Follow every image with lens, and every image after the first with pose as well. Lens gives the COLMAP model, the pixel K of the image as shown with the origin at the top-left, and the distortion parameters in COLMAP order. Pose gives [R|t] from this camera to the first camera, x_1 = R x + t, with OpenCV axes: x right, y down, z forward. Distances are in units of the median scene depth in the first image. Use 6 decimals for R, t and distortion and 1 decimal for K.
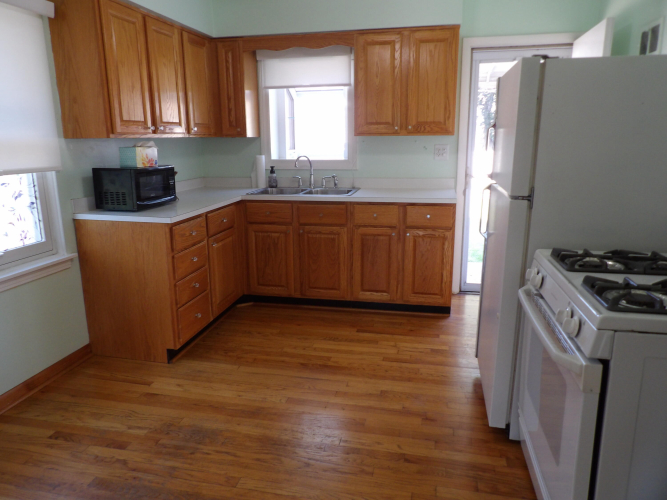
lens RADIAL K [[474.7, 0, 322.1], [0, 474.7, 246.9], [0, 0, 1]] dist [-0.033027, 0.037403]
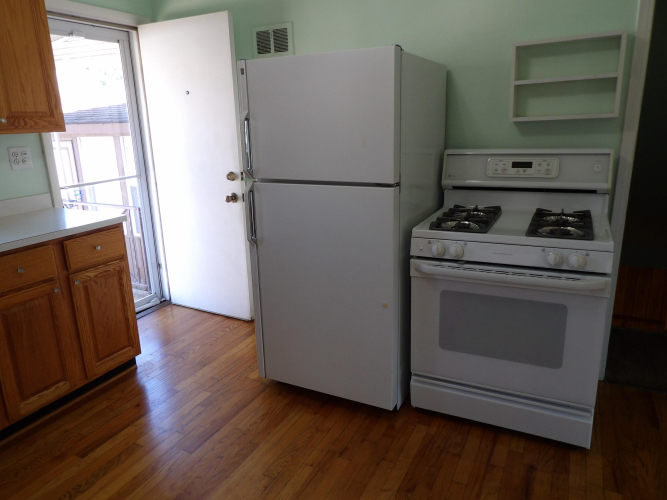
lens RADIAL K [[474.7, 0, 332.1], [0, 474.7, 249.1], [0, 0, 1]] dist [-0.033027, 0.037403]
pose [[0.253370, -0.252498, 0.933835, -0.404861], [0.242009, 0.951183, 0.191526, -0.134237], [-0.936609, 0.177469, 0.302108, 0.551632]]
